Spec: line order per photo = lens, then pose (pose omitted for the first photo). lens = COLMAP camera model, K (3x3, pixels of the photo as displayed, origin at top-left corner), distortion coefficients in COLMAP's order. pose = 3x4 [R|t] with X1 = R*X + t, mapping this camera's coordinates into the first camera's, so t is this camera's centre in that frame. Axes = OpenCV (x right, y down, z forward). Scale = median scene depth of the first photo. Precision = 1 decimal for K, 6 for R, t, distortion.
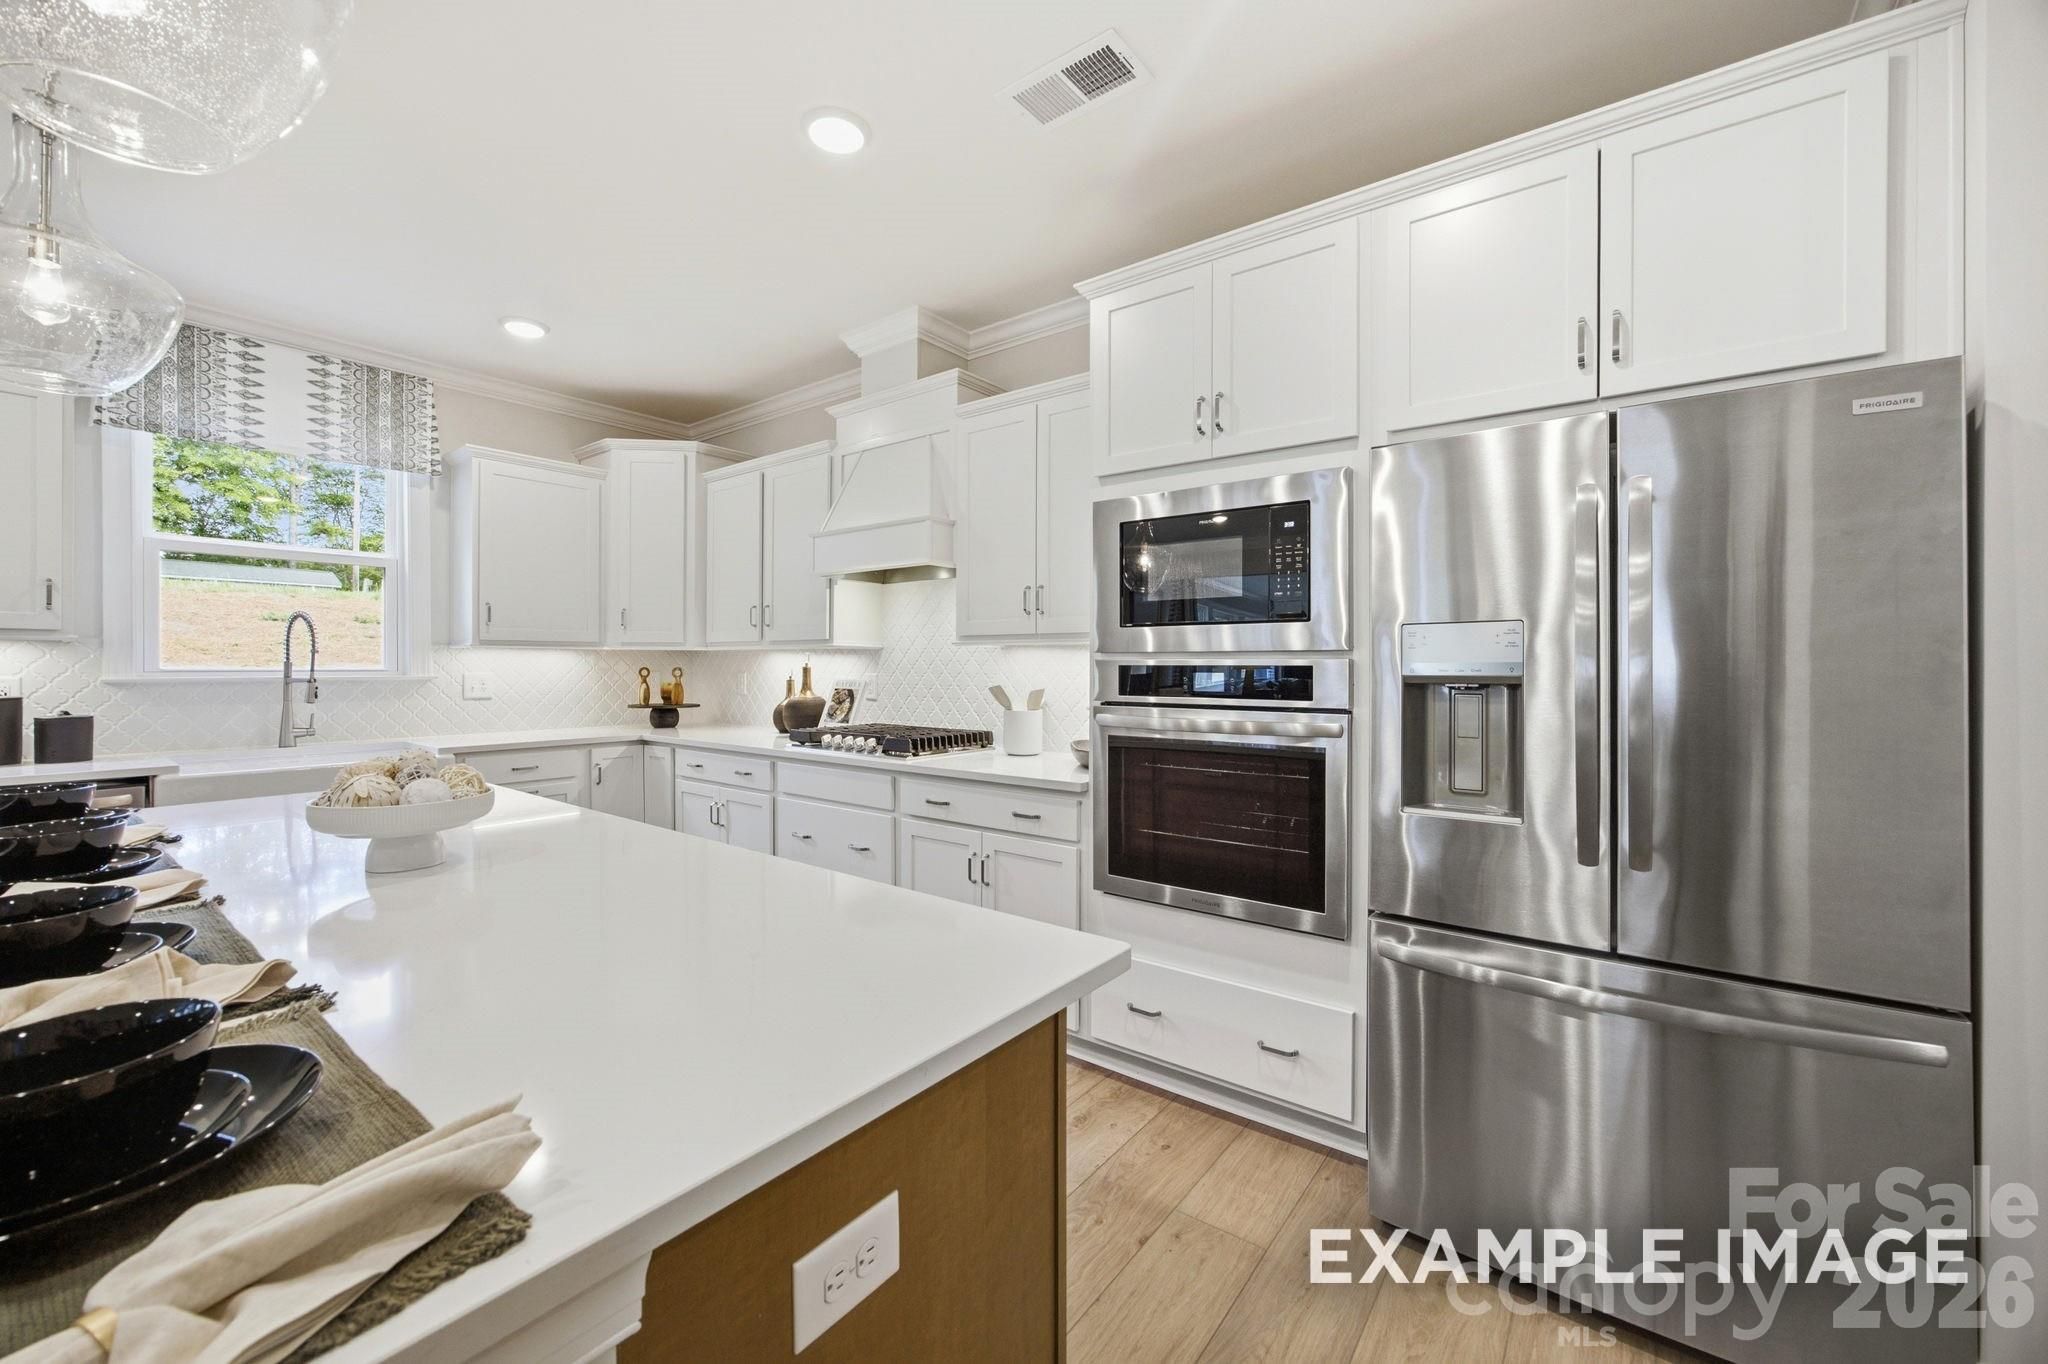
lens RADIAL K [[795.1, 0, 1026.5], [0, 795.1, 668.6], [0, 0, 1]] dist [-0.018352, 0.005193]
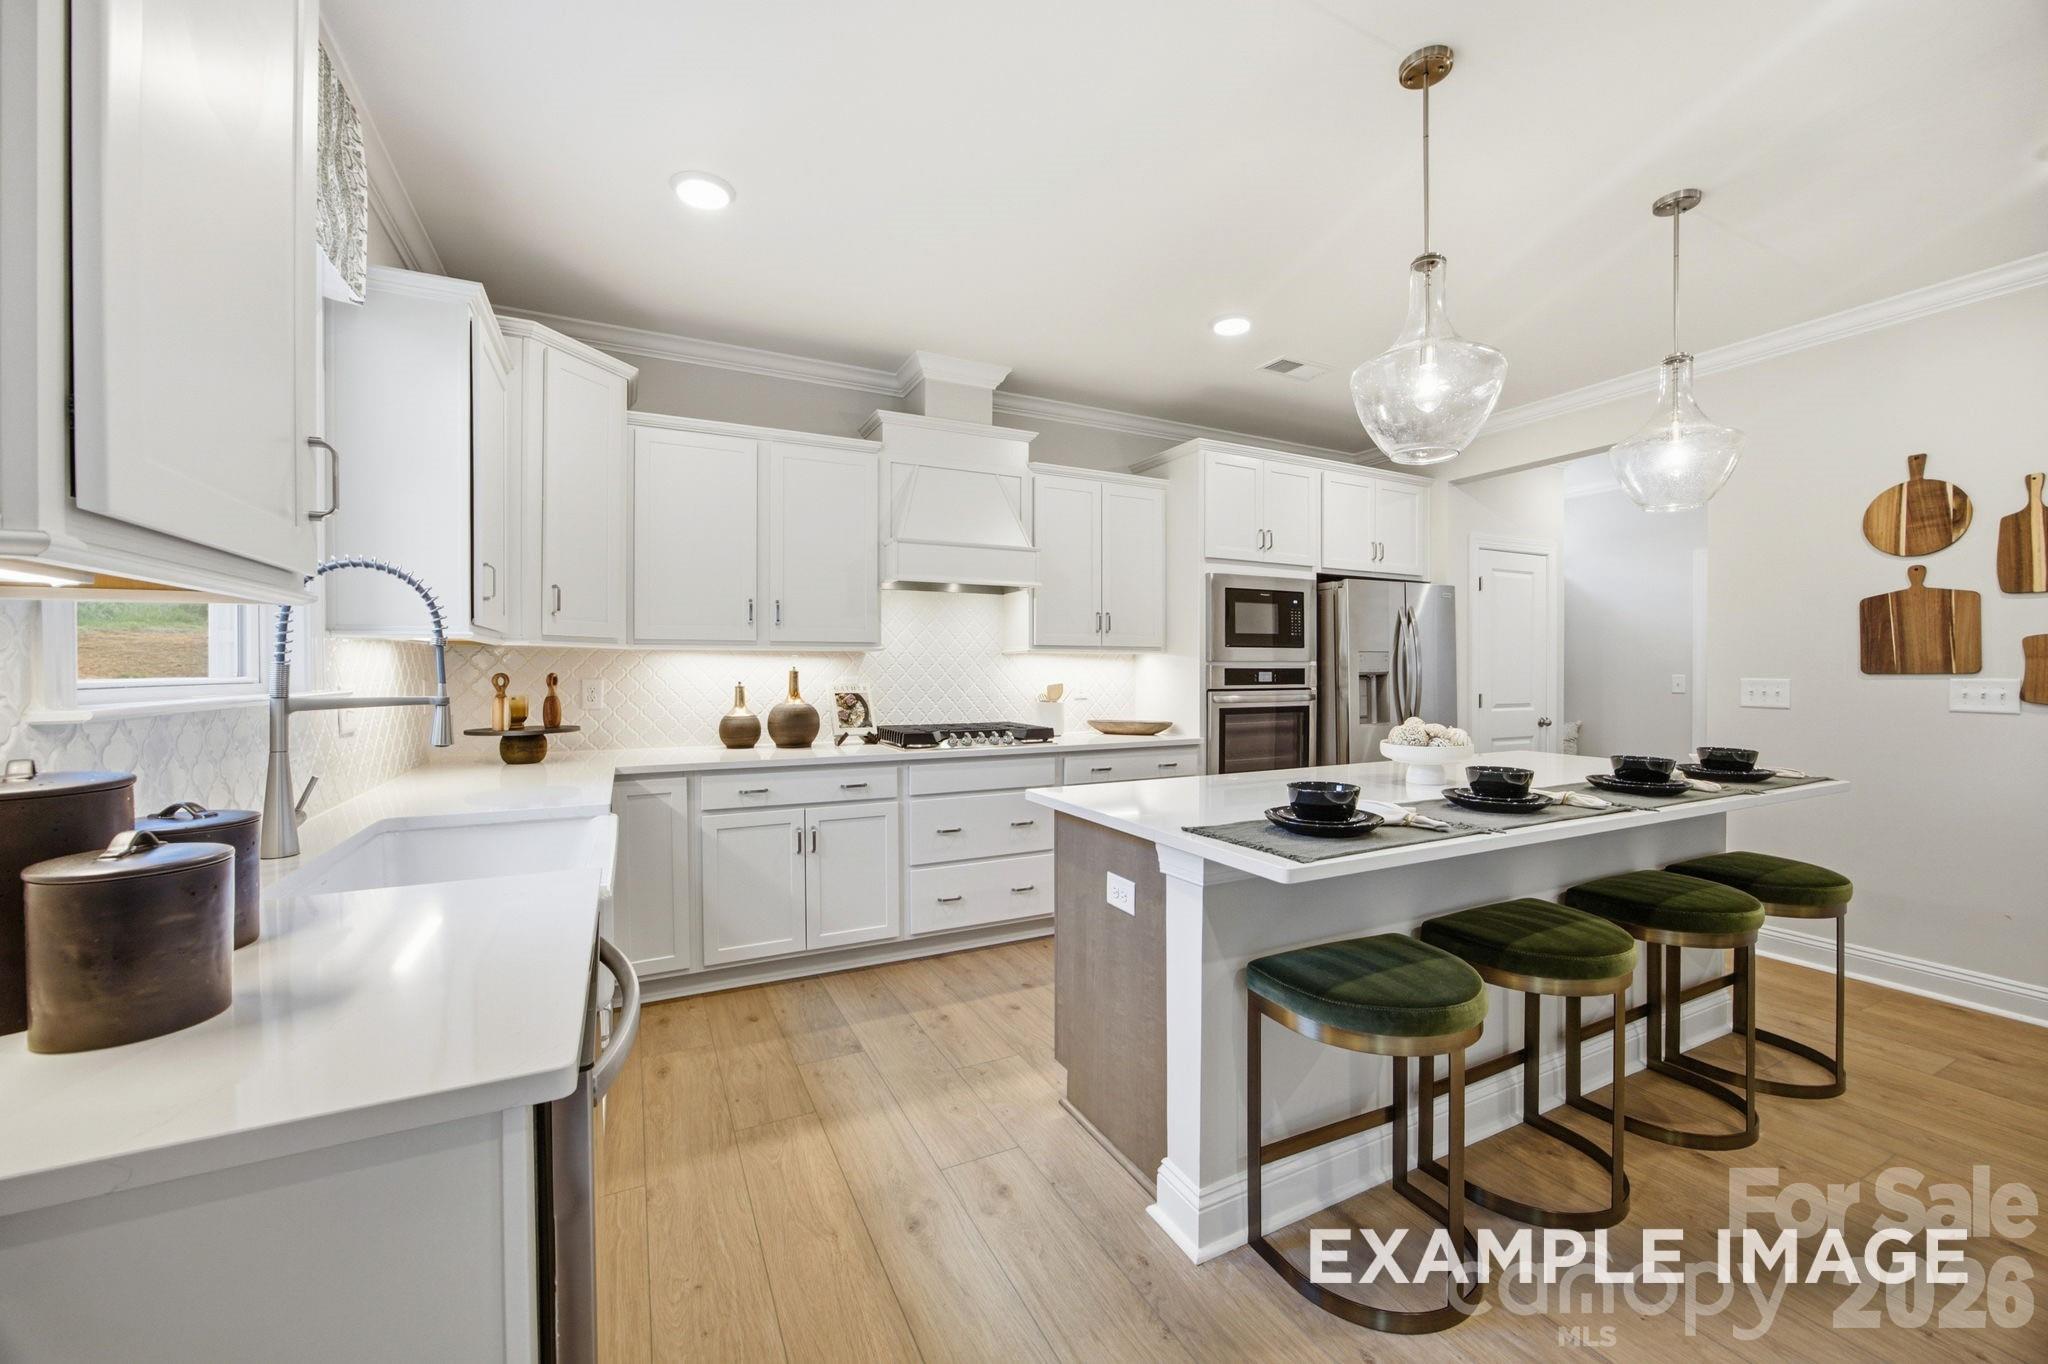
lens RADIAL K [[795.1, 0, 1026.6], [0, 795.1, 671.0], [0, 0, 1]] dist [-0.018352, 0.005193]
pose [[0.439679, -0.005670, 0.898137, -1.188932], [0.004455, 0.999982, 0.004132, -0.005374], [-0.898144, 0.002184, 0.439696, 0.445473]]
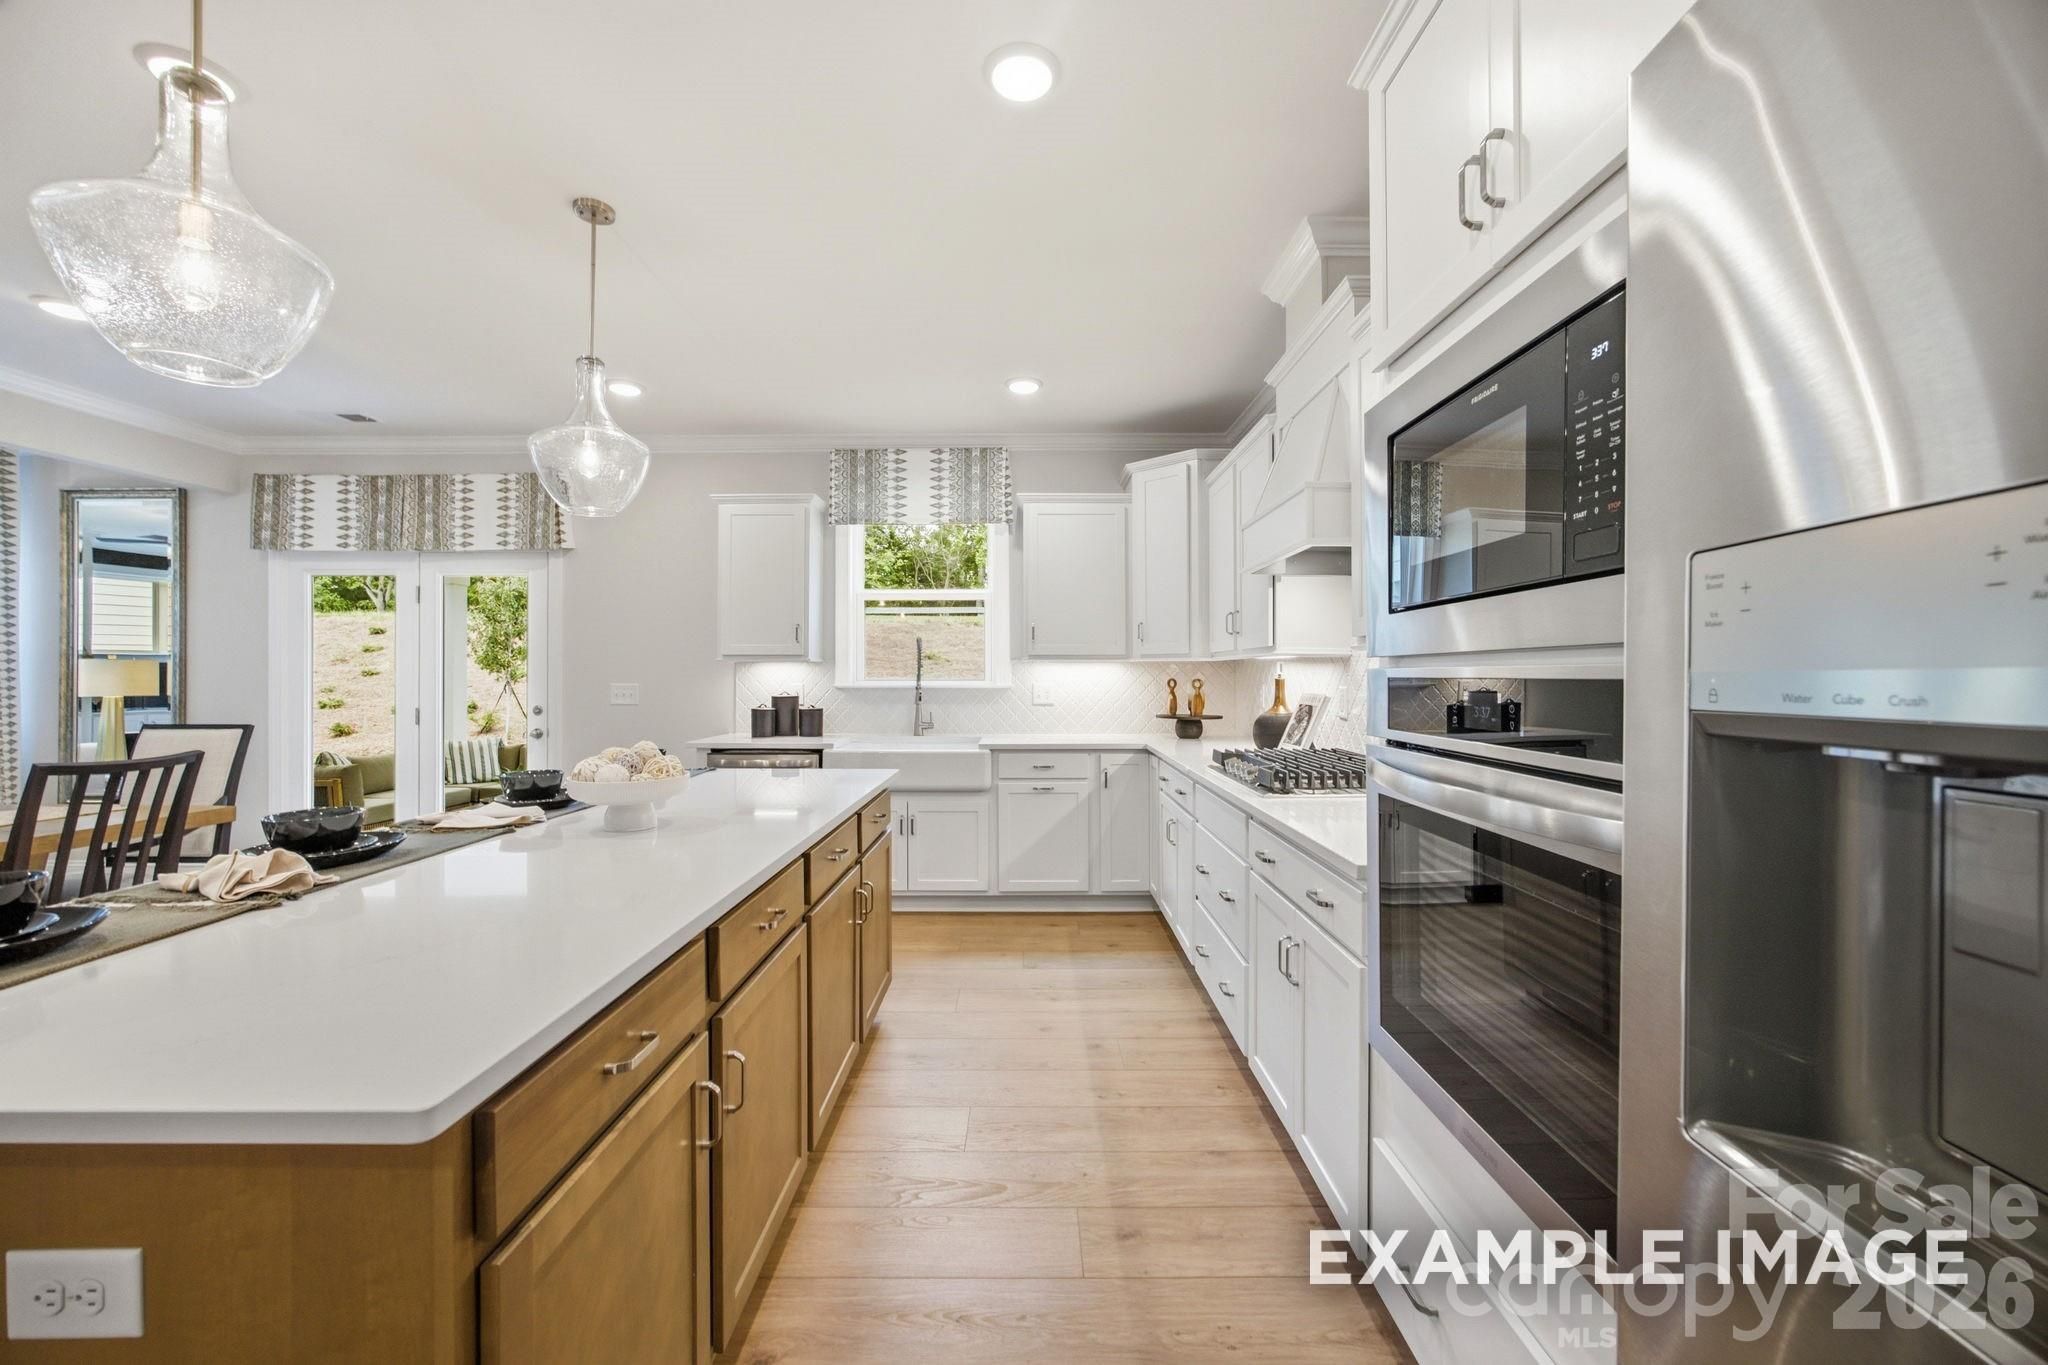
lens RADIAL K [[795.1, 0, 1031.1], [0, 795.1, 664.2], [0, 0, 1]] dist [-0.018352, 0.005193]
pose [[0.613191, -0.012476, -0.789836, 0.295652], [-0.002028, 0.999847, -0.017368, -0.002296], [0.789932, 0.012251, 0.613072, 0.307598]]
